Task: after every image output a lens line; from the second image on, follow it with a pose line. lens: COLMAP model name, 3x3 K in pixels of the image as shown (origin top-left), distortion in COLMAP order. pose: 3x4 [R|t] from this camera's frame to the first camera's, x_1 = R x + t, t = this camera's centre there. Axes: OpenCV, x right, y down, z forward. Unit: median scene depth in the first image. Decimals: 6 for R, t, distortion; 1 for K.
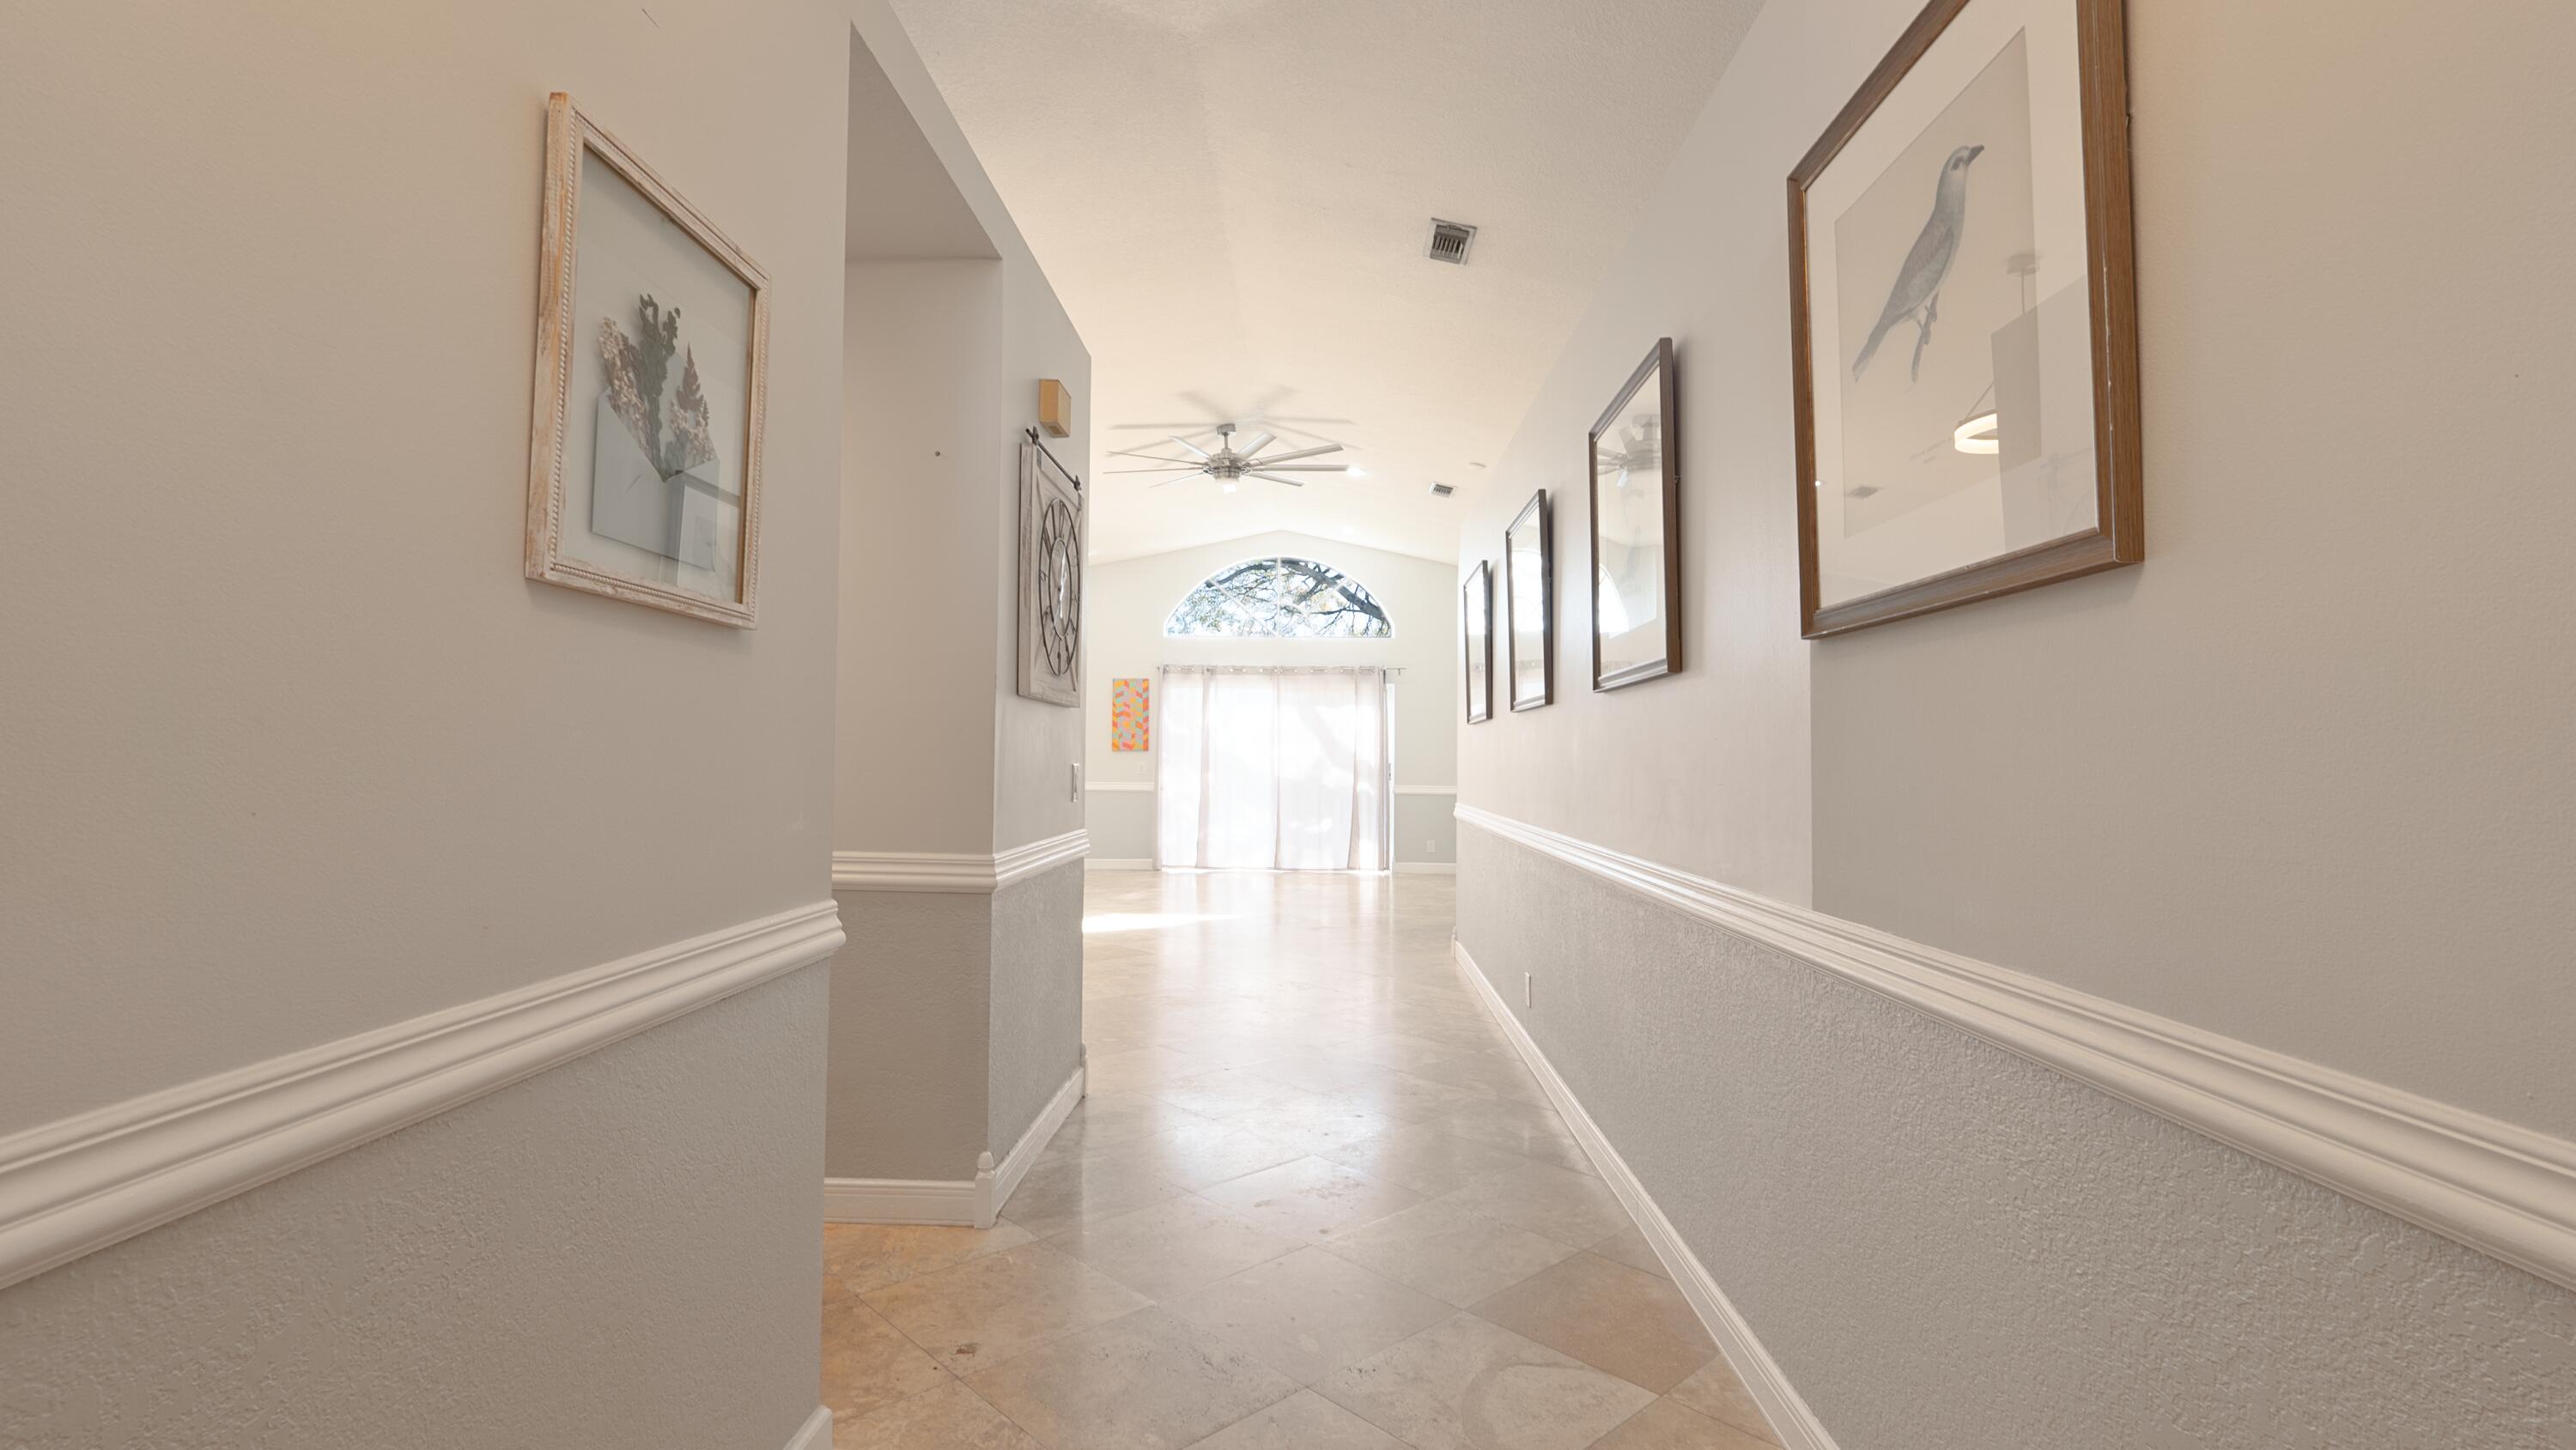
lens RADIAL K [[1183.6, 0, 1279.9], [0, 1183.6, 722.3], [0, 0, 1]] dist [-0.005027, 0.000445]
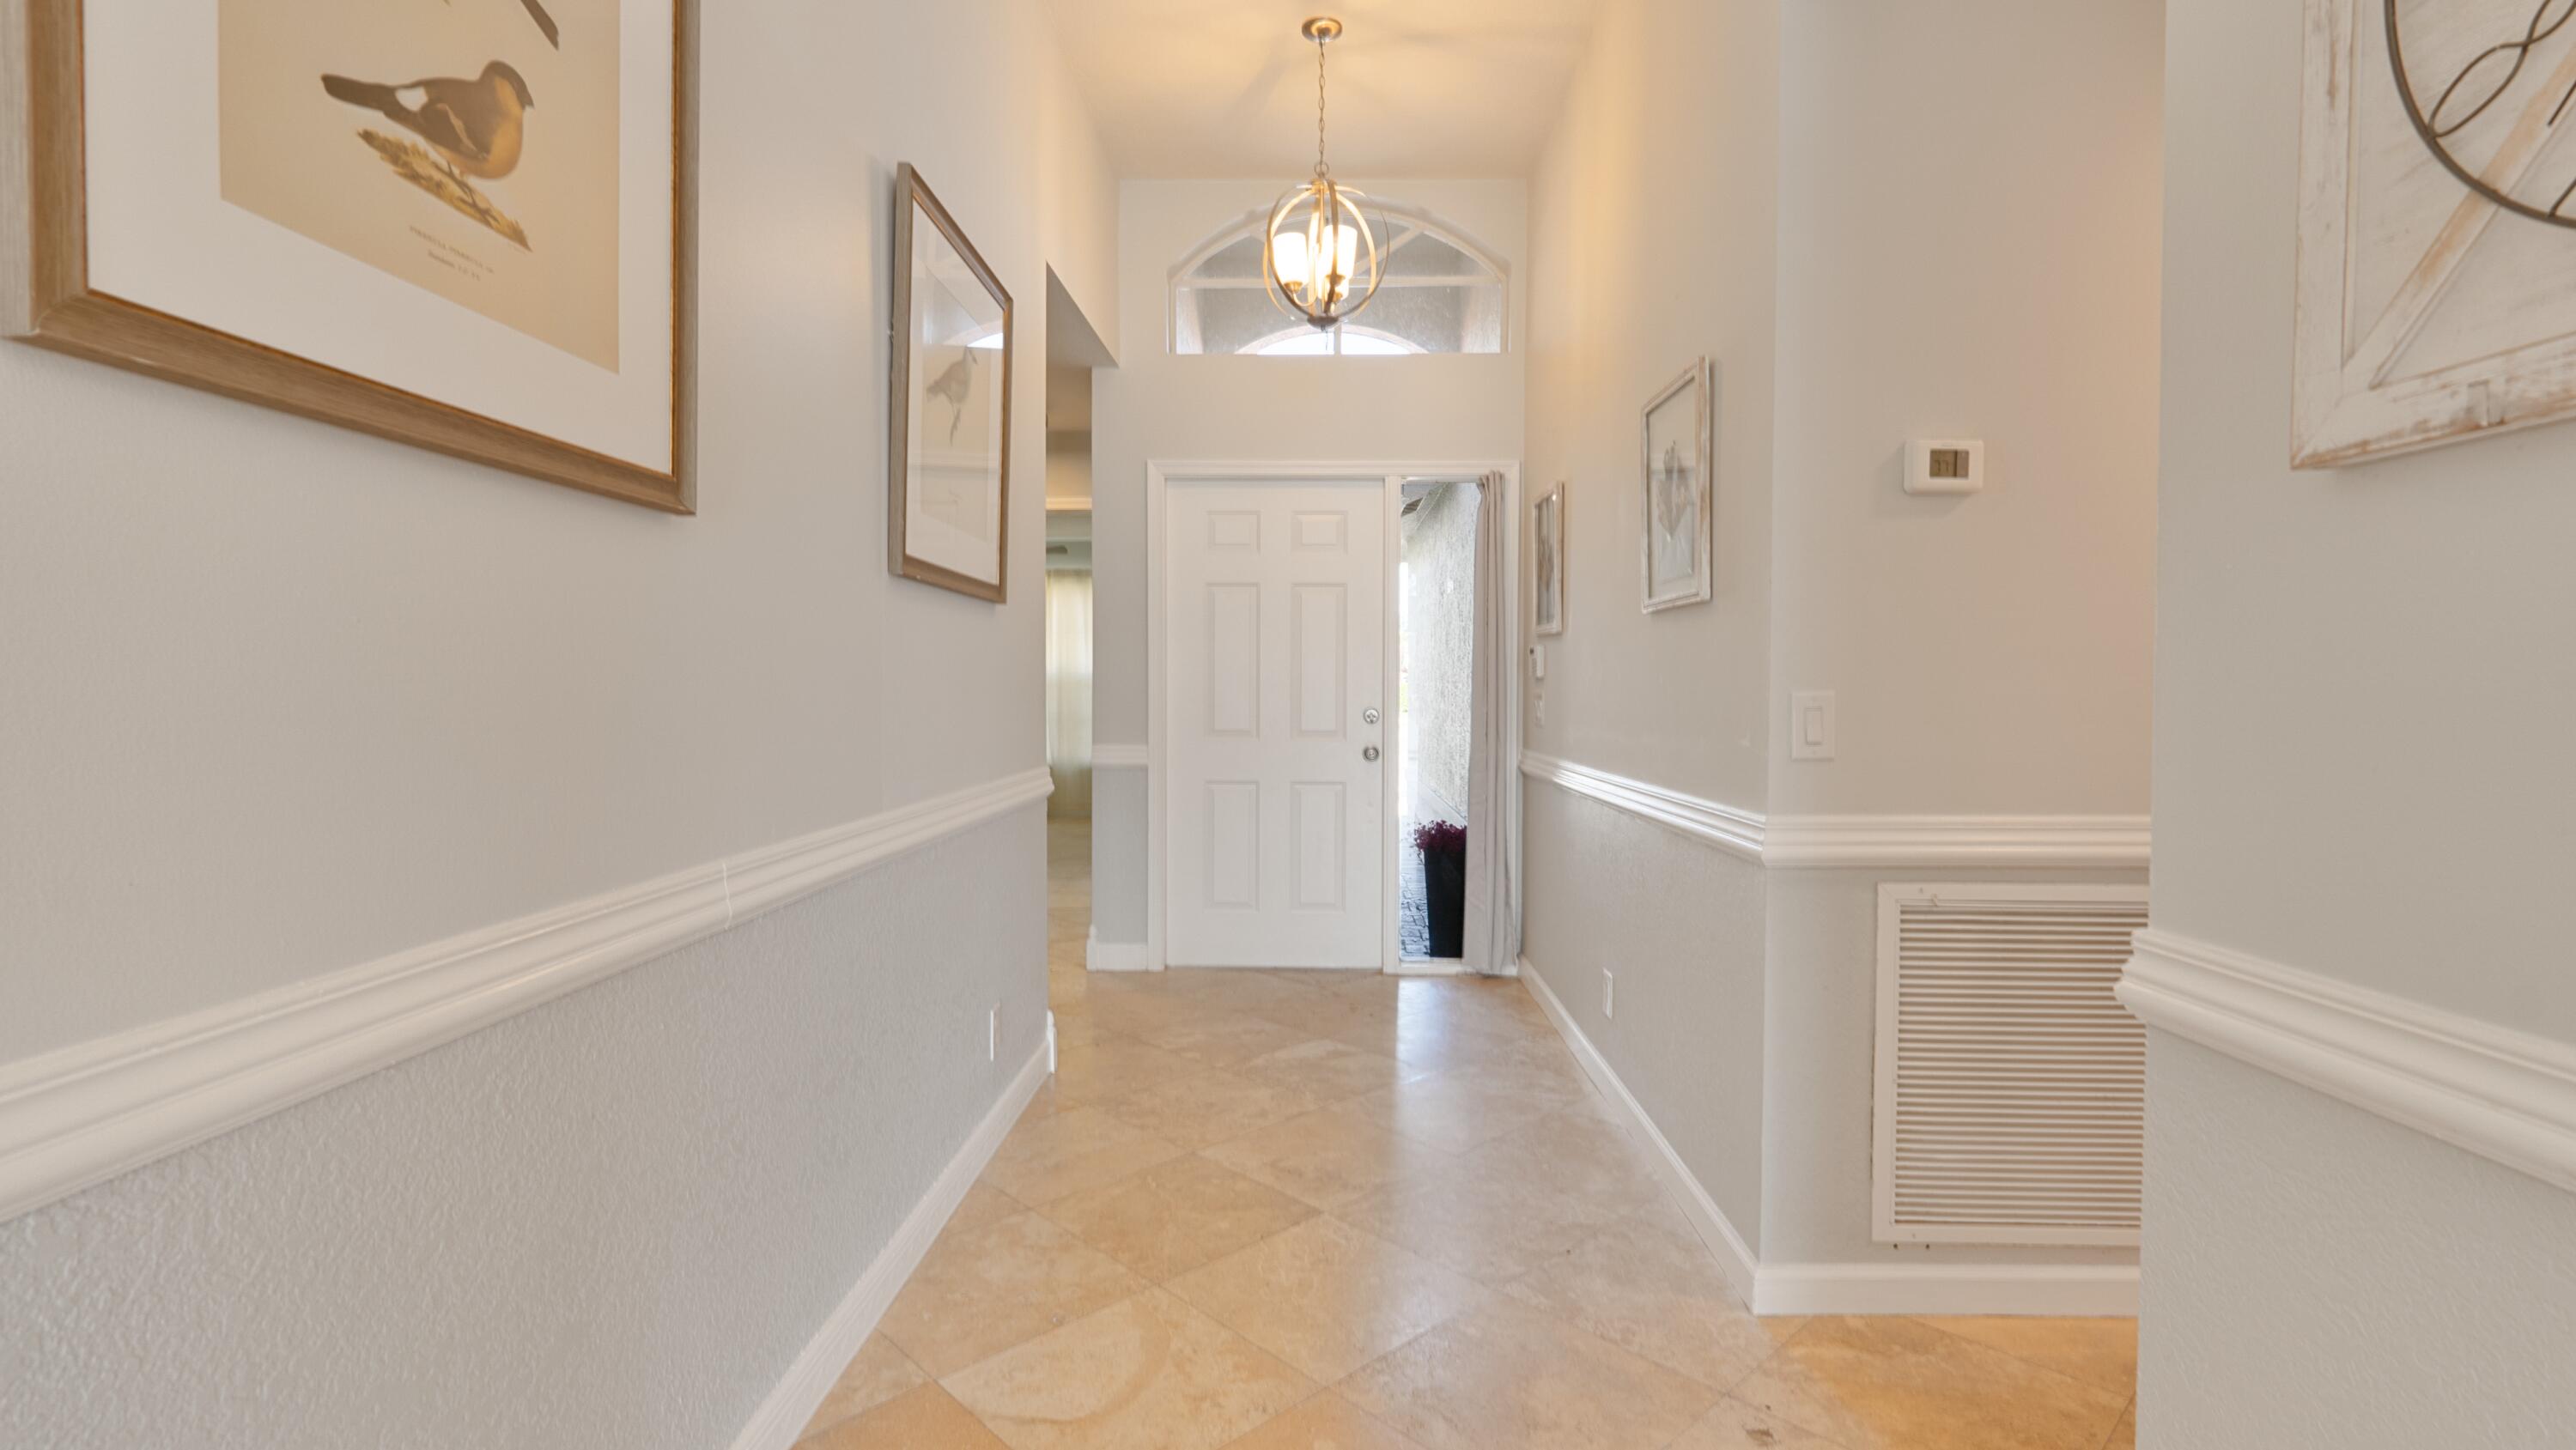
lens RADIAL K [[1183.6, 0, 1287.3], [0, 1183.6, 713.4], [0, 0, 1]] dist [-0.005027, 0.000445]
pose [[-0.999891, -0.011560, -0.009203, 0.068089], [-0.011403, 0.999790, -0.017025, 0.072324], [0.009398, -0.016919, -0.999813, 1.930561]]
